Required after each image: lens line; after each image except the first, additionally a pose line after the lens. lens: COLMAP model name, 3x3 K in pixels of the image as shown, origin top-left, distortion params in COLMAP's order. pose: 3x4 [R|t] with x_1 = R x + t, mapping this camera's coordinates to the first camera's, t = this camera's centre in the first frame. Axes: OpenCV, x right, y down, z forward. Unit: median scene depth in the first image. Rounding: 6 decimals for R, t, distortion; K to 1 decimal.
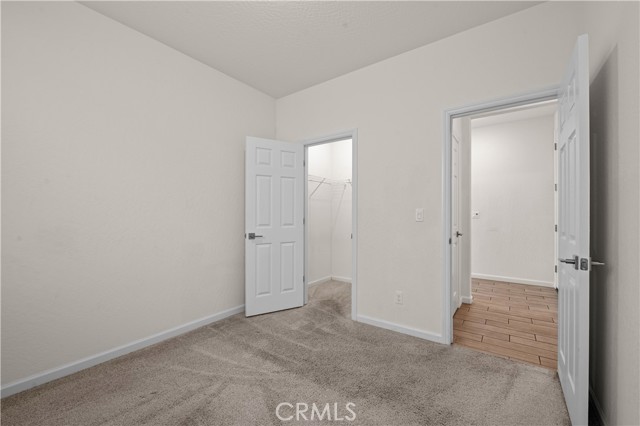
lens RADIAL K [[262.3, 0, 320.4], [0, 262.3, 211.1], [0, 0, 1]] dist [-0.015025, 0.000014]
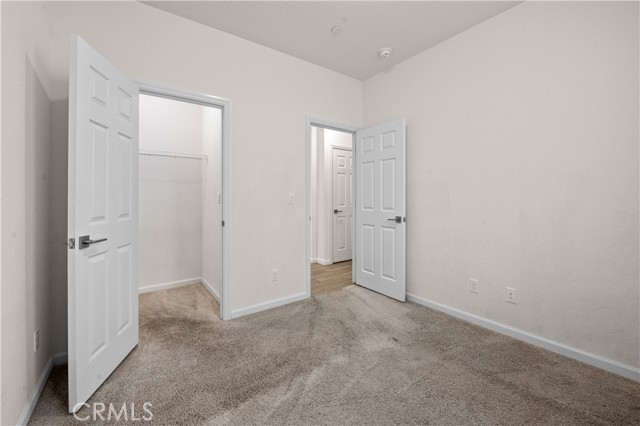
lens RADIAL K [[263.3, 0, 322.3], [0, 263.3, 198.4], [0, 0, 1]] dist [0.000540, 0.000019]
pose [[0.307224, 0.000562, 0.951637, -0.745487], [-0.001968, 0.999998, 0.000044, 0.016072], [-0.951635, -0.001887, 0.307224, 0.529816]]
